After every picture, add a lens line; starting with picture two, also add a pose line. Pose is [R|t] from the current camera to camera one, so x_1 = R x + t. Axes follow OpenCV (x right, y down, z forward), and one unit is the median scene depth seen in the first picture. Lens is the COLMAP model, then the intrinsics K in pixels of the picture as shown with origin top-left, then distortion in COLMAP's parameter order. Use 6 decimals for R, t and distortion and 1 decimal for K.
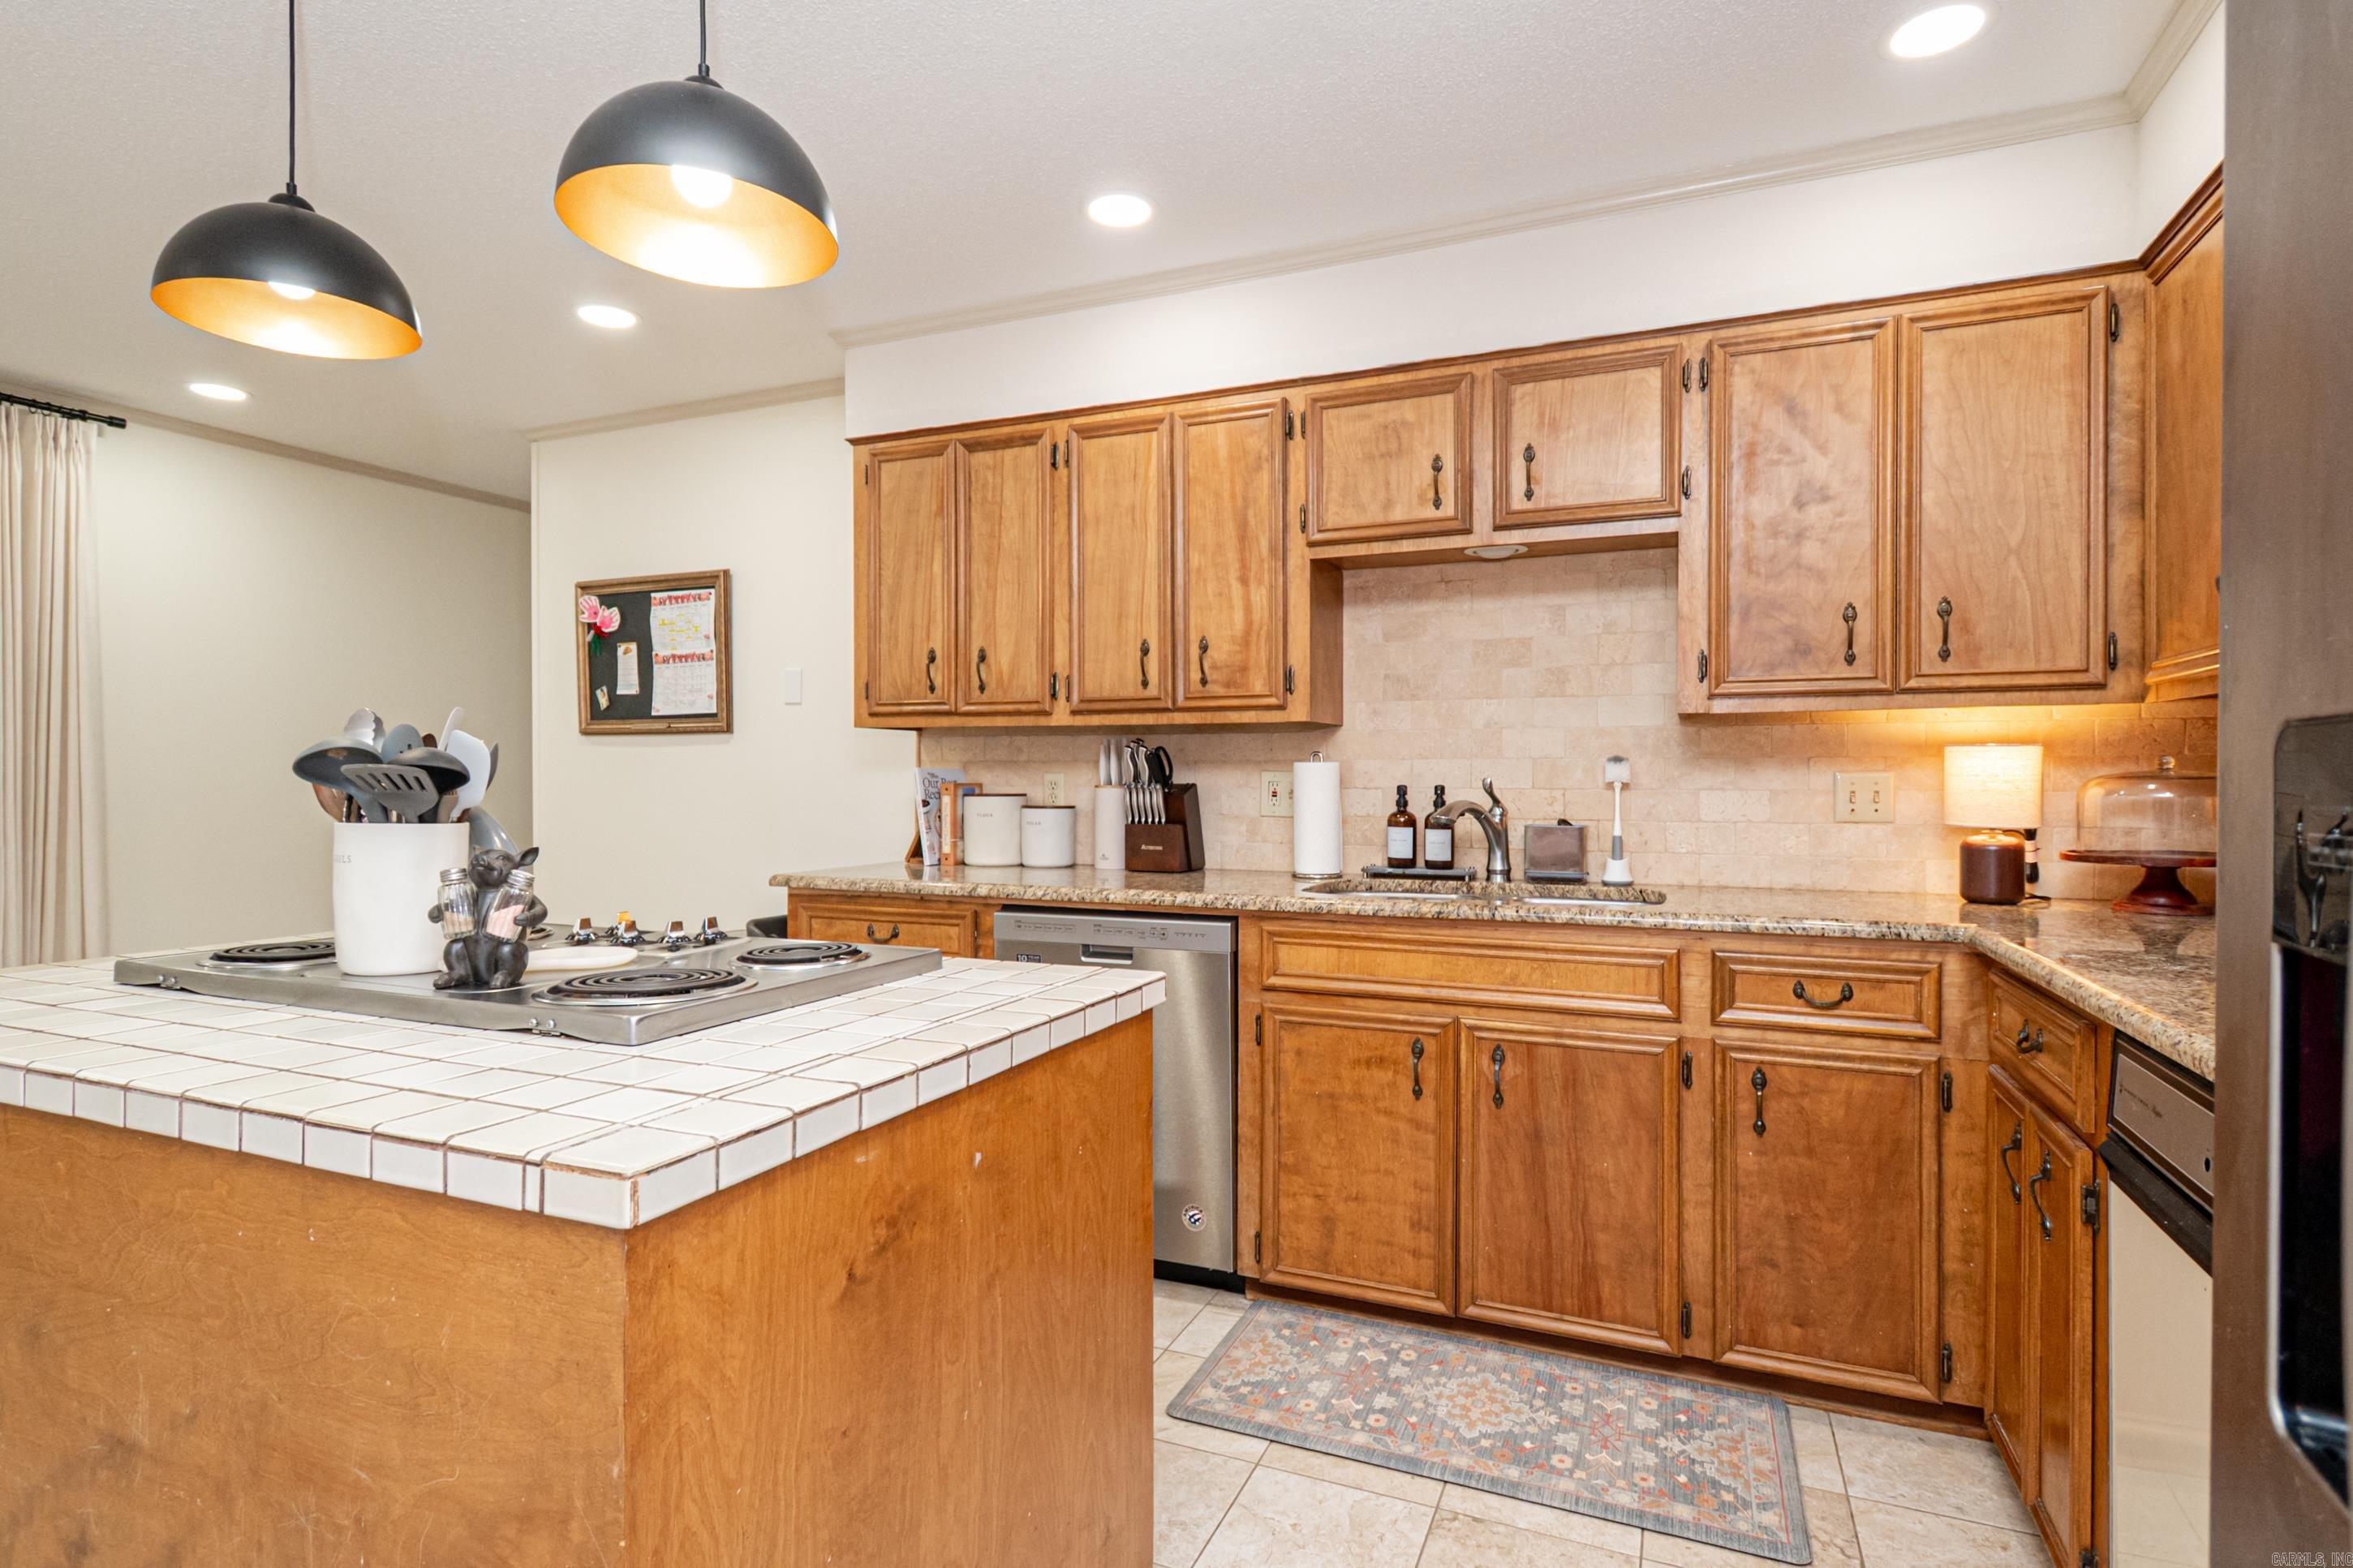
lens RADIAL K [[1177.2, 0, 1185.6], [0, 1177.2, 784.6], [0, 0, 1]] dist [0.006071, -0.006417]
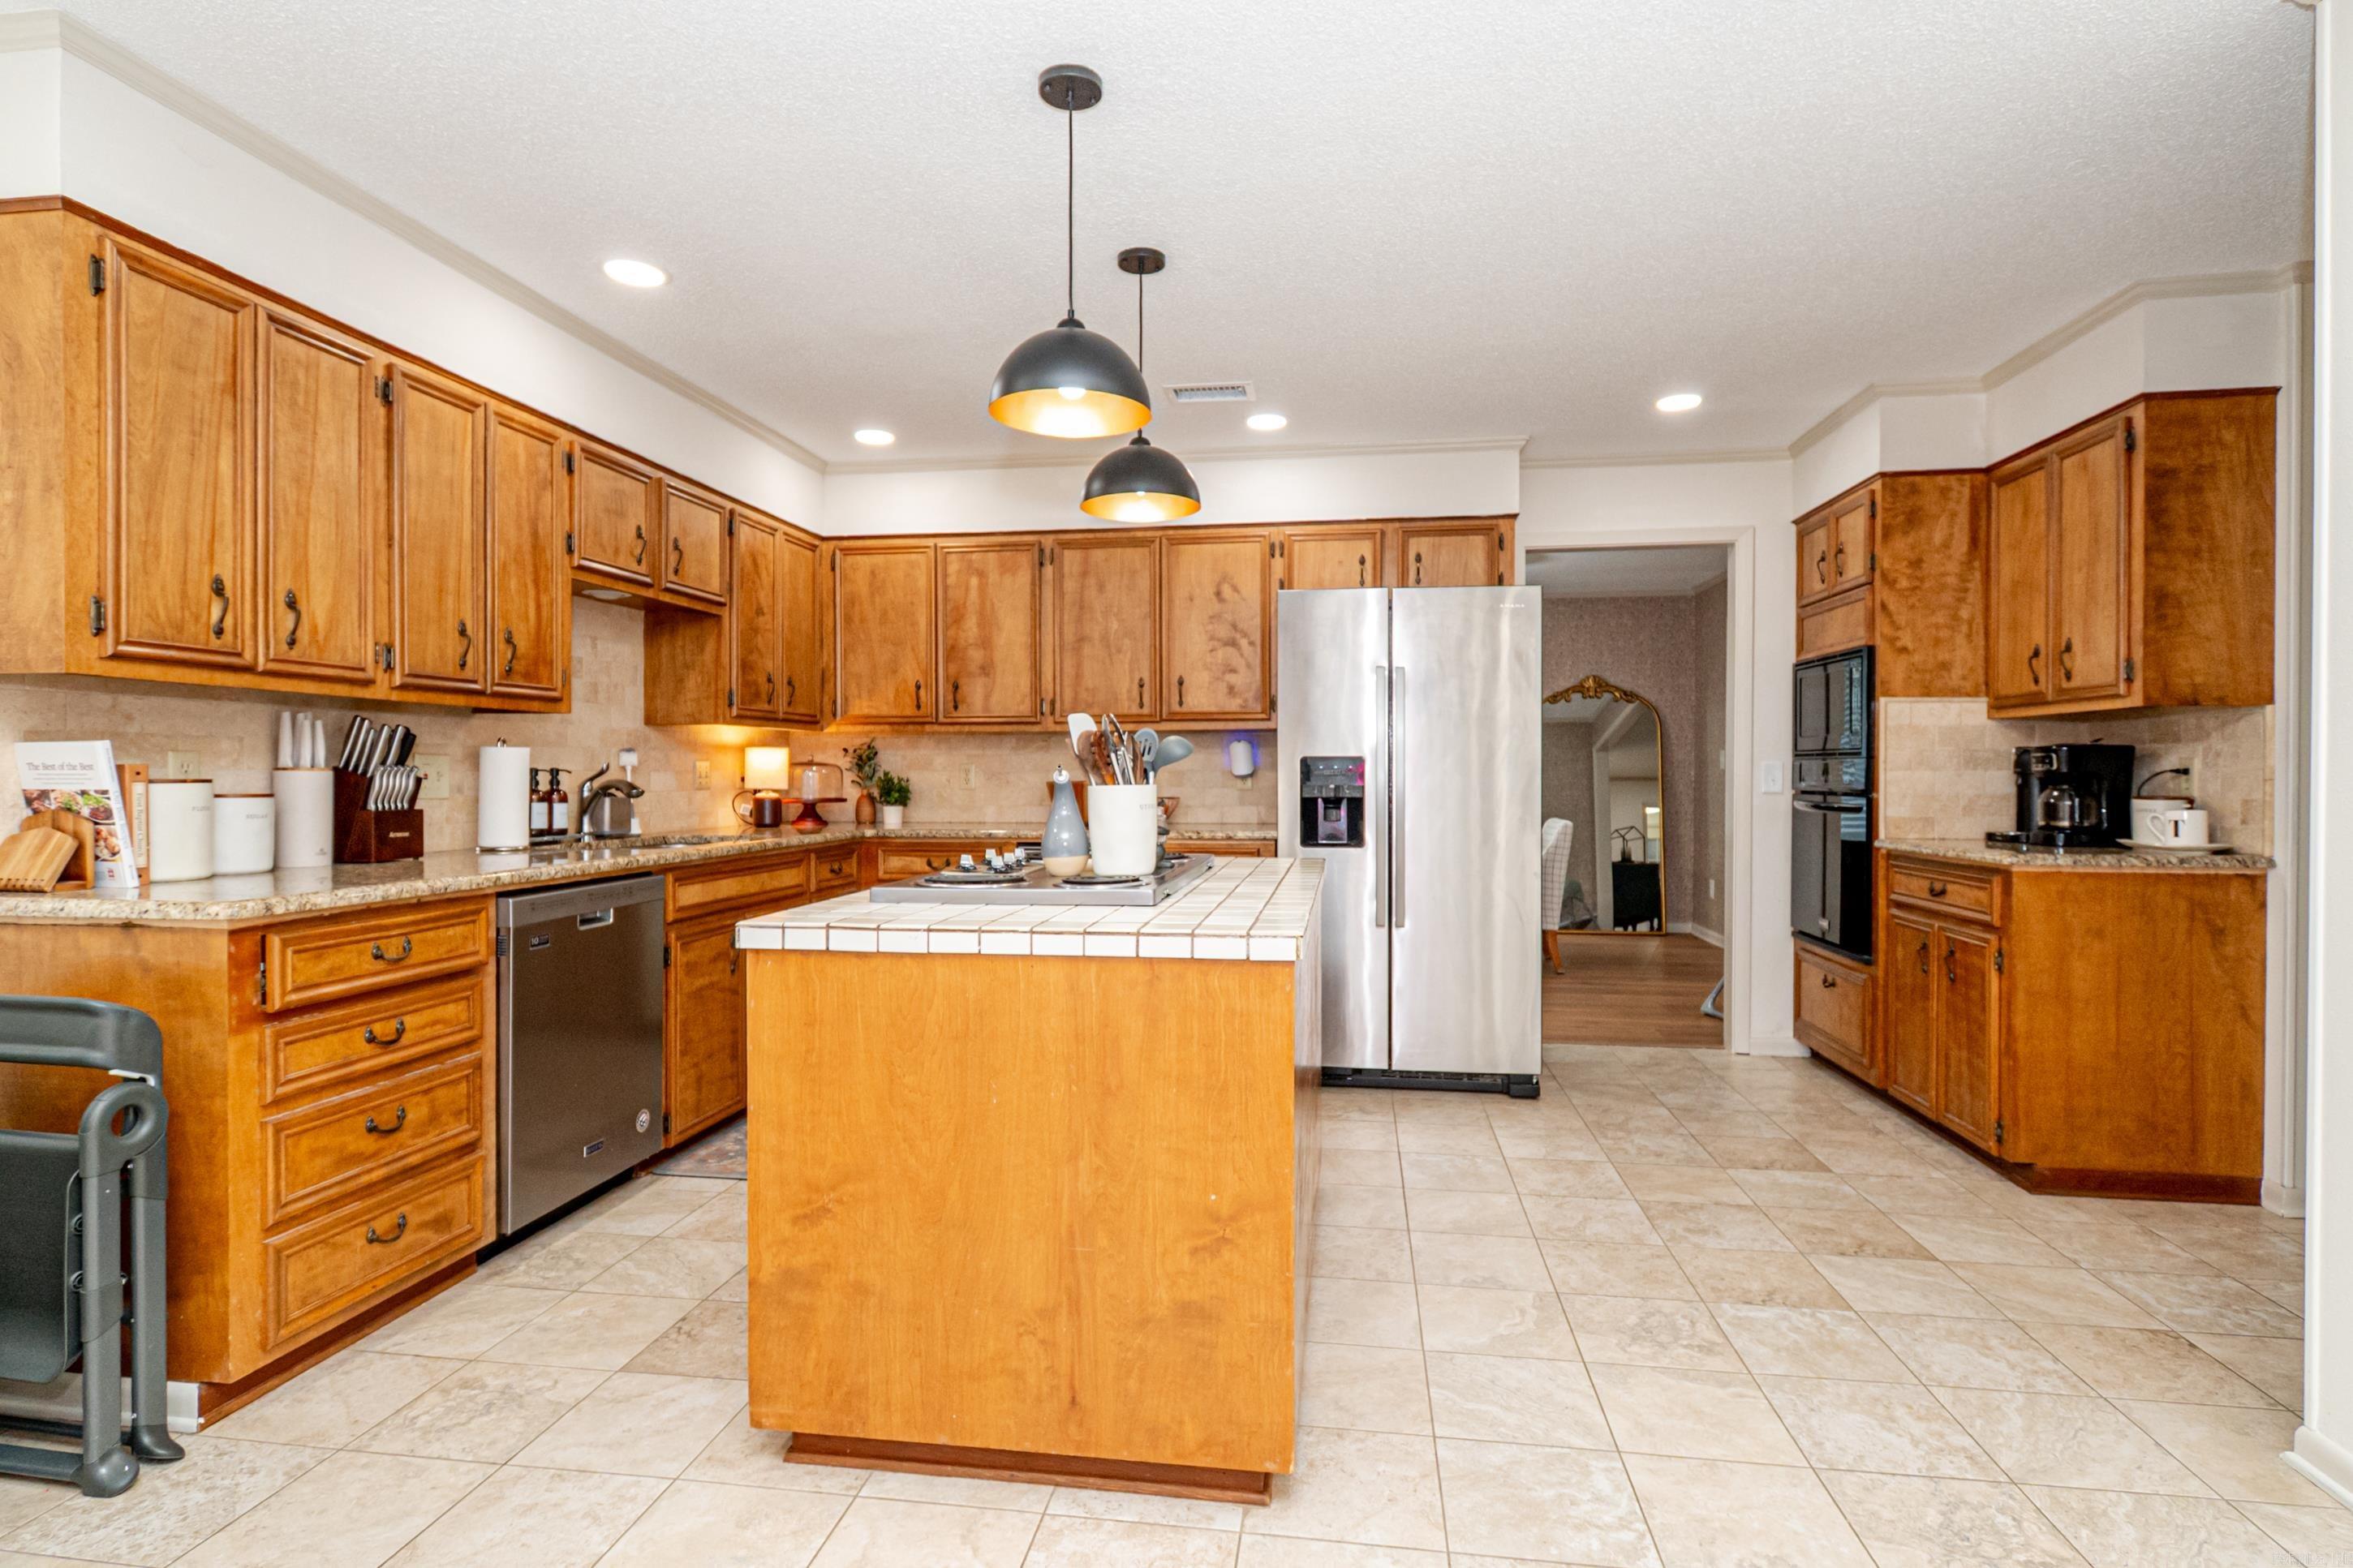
lens RADIAL K [[1177.2, 0, 1179.1], [0, 1177.2, 784.0], [0, 0, 1]] dist [0.006071, -0.006417]
pose [[-0.254211, -0.010446, 0.967092, -1.078515], [0.004864, 0.999915, 0.012079, 0.004980], [-0.967137, 0.007775, -0.254139, 0.633564]]
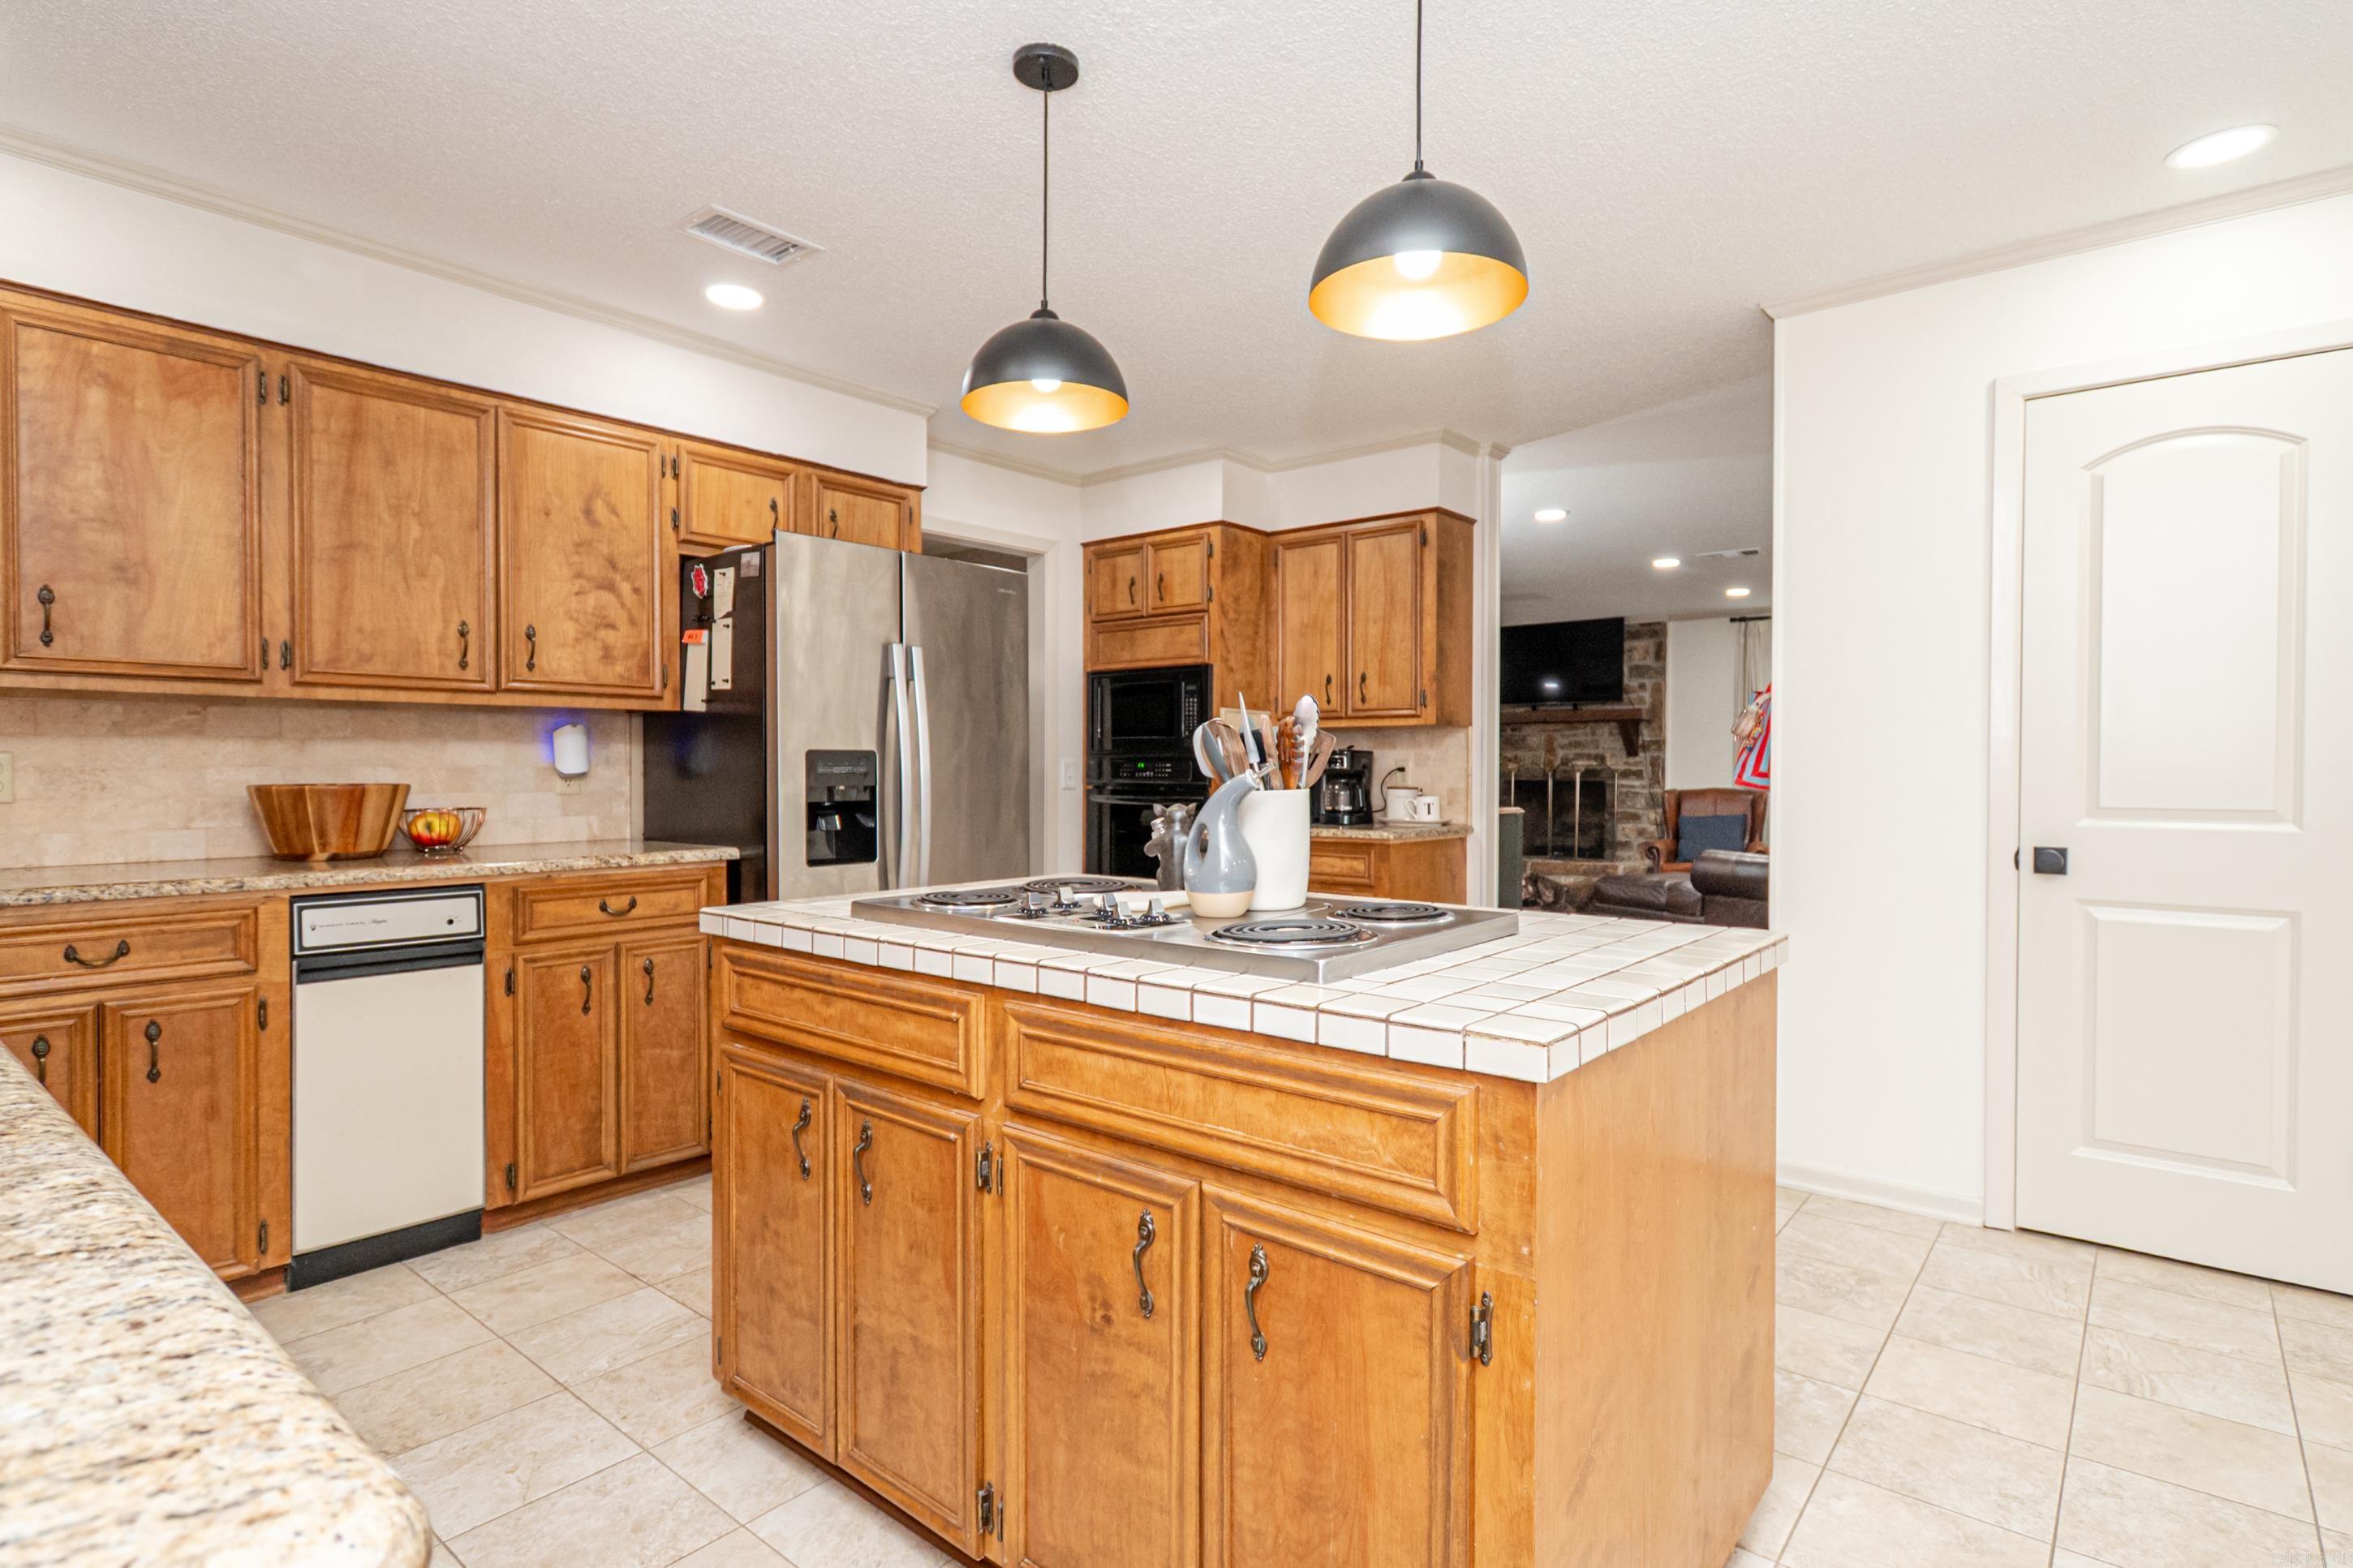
lens RADIAL K [[1177.2, 0, 1189.8], [0, 1177.2, 778.7], [0, 0, 1]] dist [0.006071, -0.006417]
pose [[-0.959295, -0.006612, 0.282329, -0.449846], [-0.001971, 0.999858, 0.016721, -0.002056], [-0.282400, 0.015484, -0.959172, 1.048677]]
